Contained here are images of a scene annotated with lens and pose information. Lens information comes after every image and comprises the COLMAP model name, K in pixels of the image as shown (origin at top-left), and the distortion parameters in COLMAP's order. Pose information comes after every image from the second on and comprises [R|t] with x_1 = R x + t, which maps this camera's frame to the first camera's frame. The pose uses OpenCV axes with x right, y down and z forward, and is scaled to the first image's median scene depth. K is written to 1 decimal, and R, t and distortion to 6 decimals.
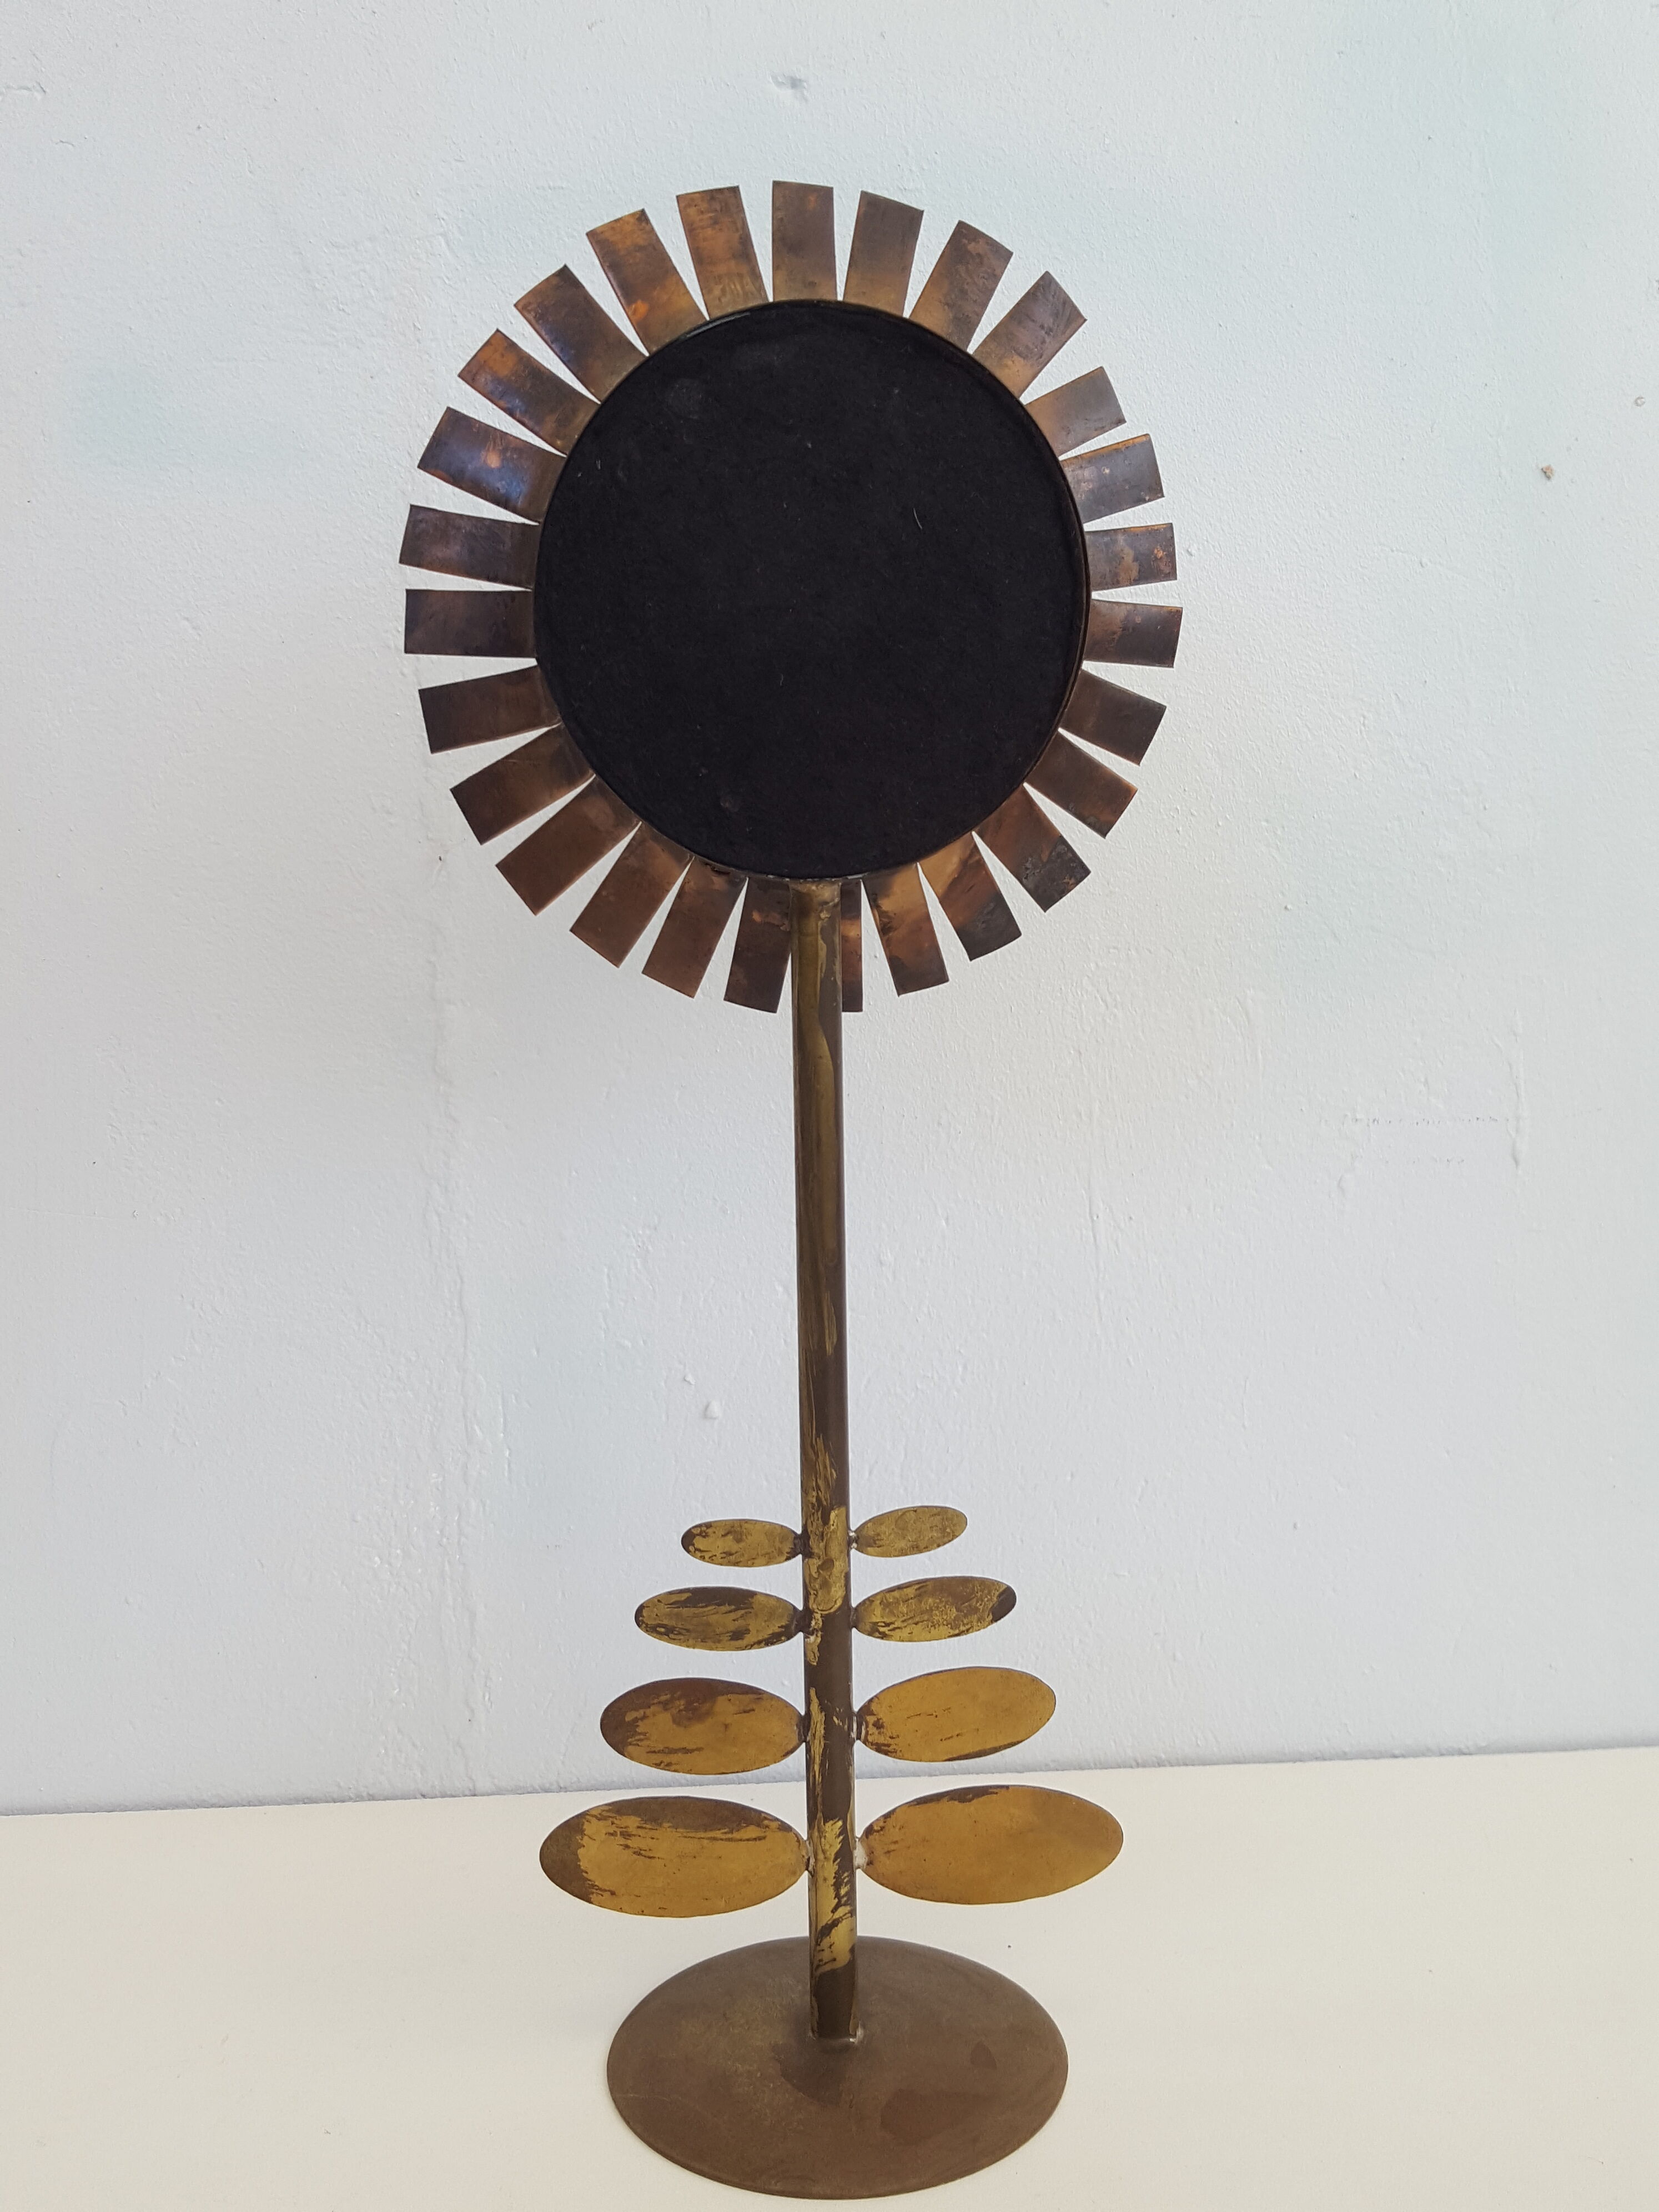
lens RADIAL K [[1839.5, 0, 767.4], [0, 1839.5, 1044.8], [0, 0, 1]] dist [0.110318, -0.200252]
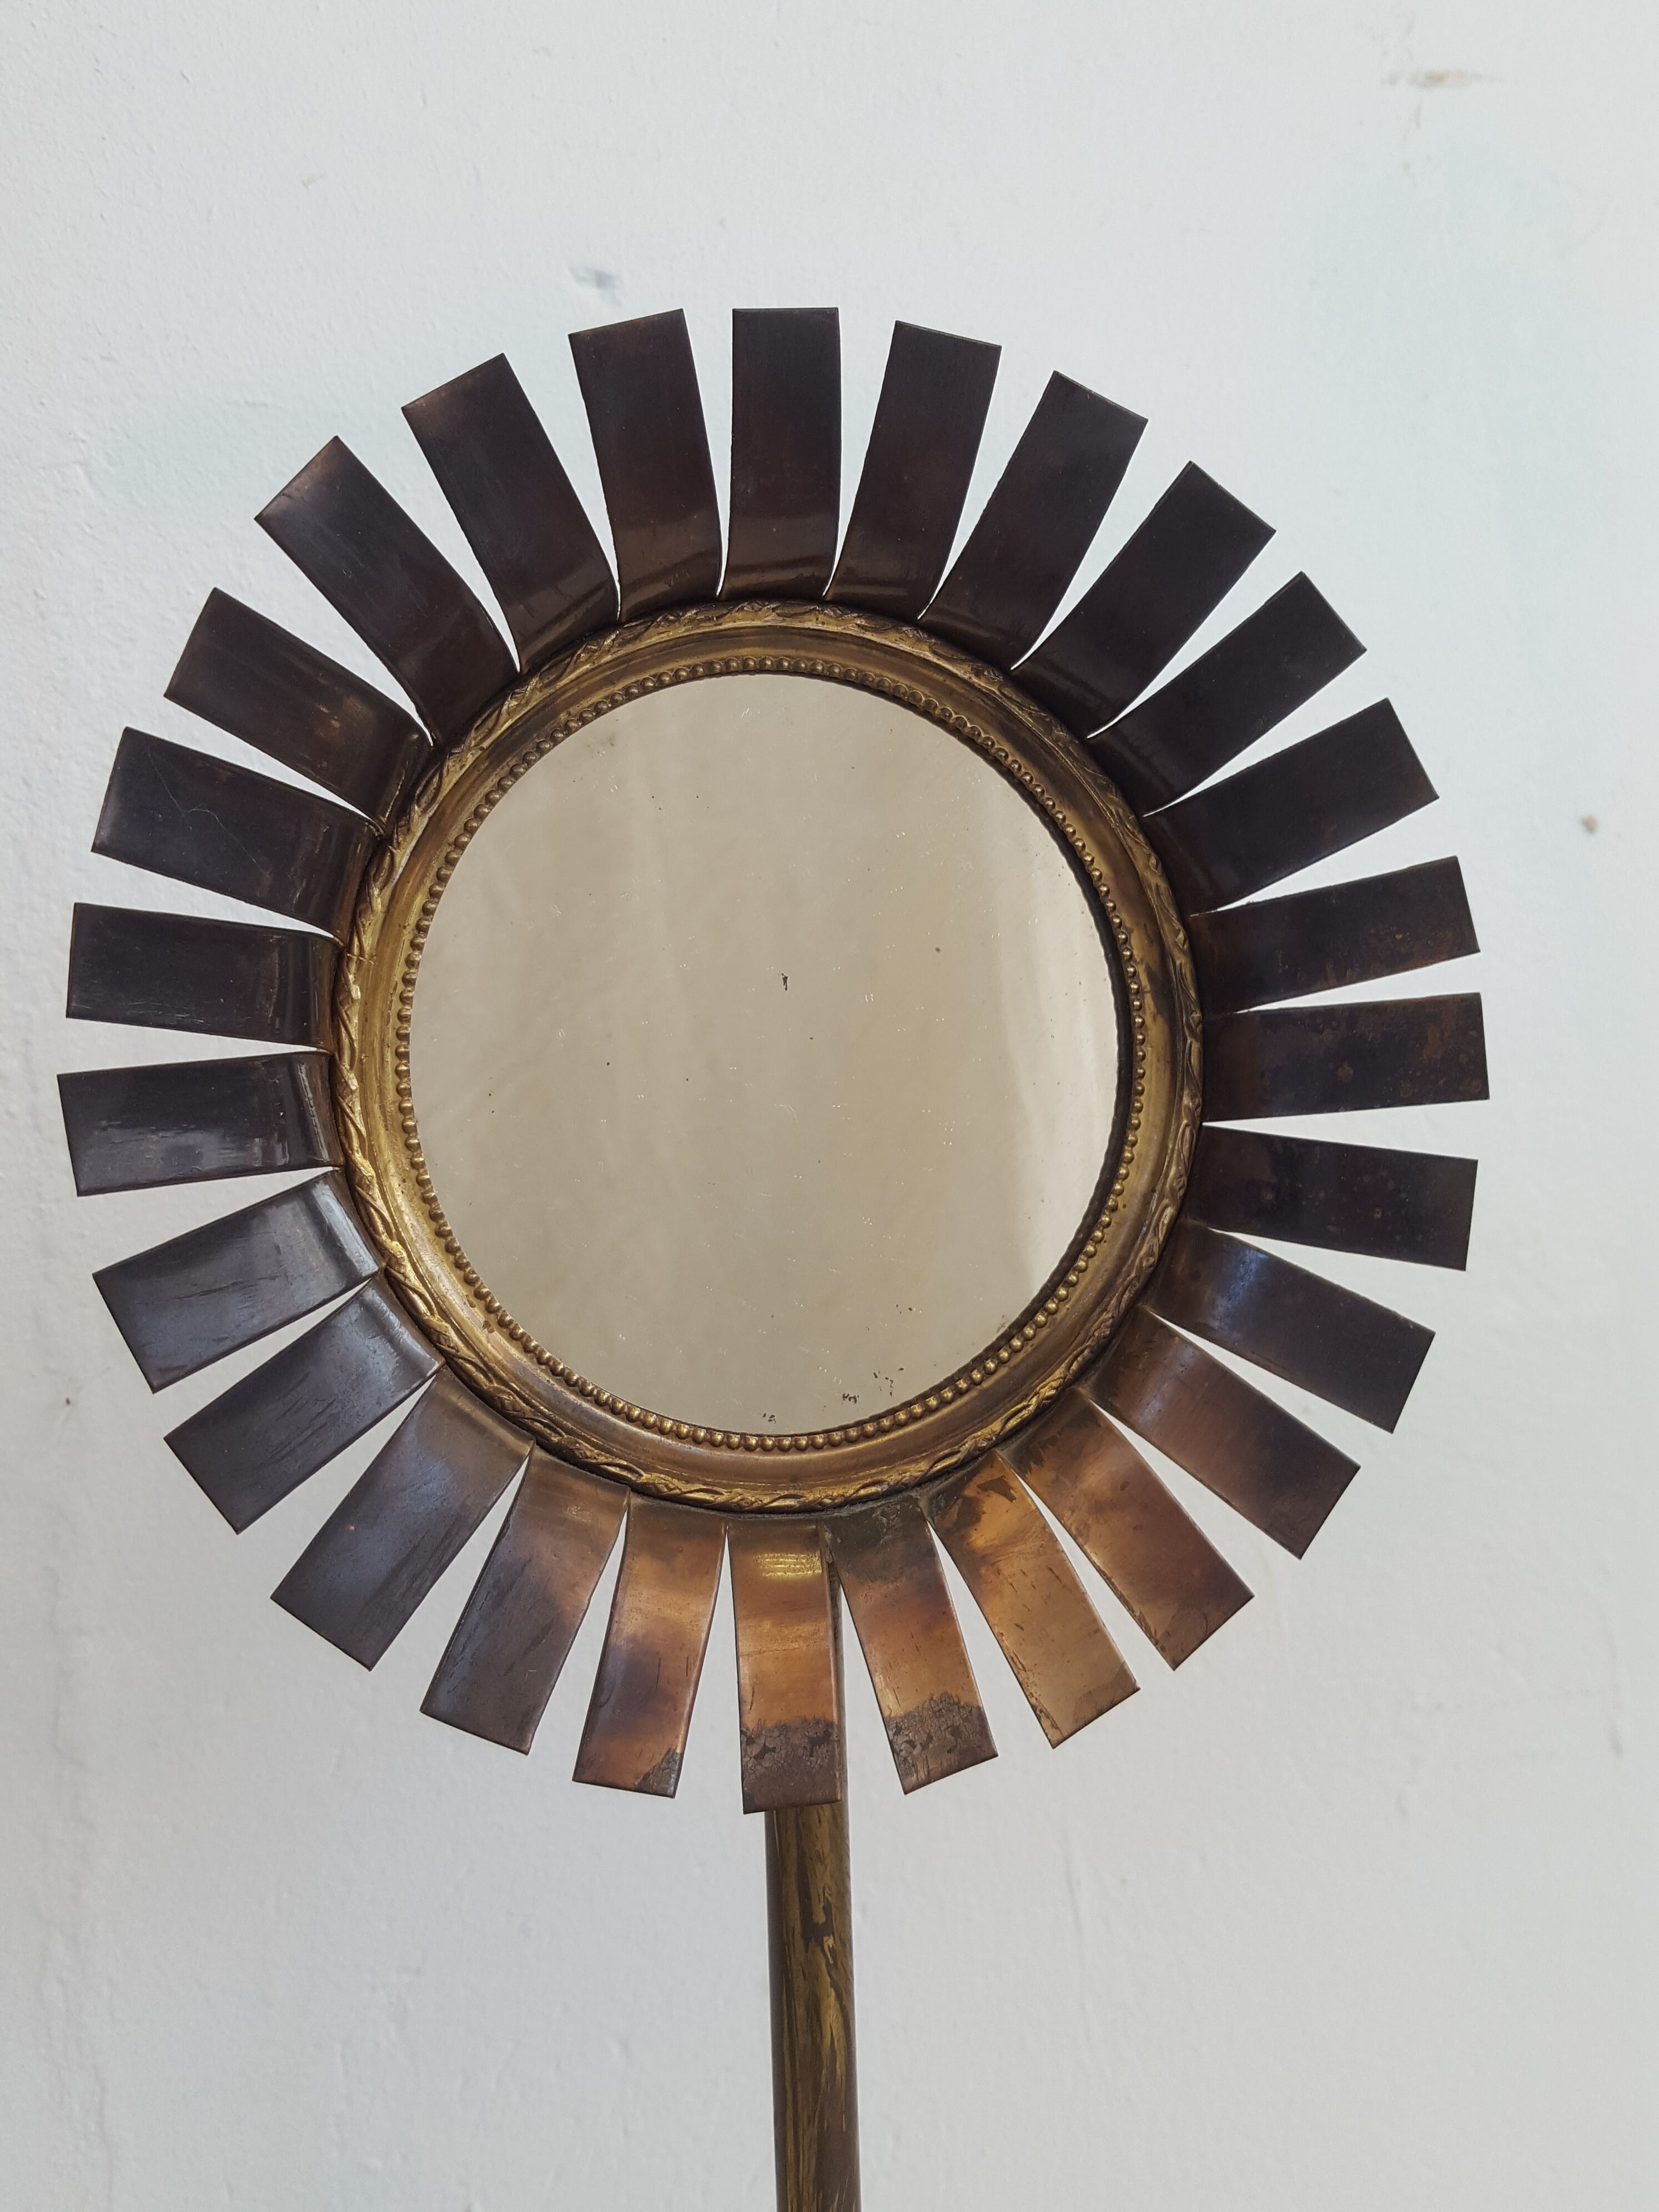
lens RADIAL K [[1832.4, 0, 754.4], [0, 1832.4, 1095.7], [0, 0, 1]] dist [0.072351, -0.147887]
pose [[0.987296, -0.013376, 0.158326, -0.043230], [0.028768, 0.995030, -0.095326, -0.136476], [-0.156264, 0.098669, 0.982775, 0.328455]]
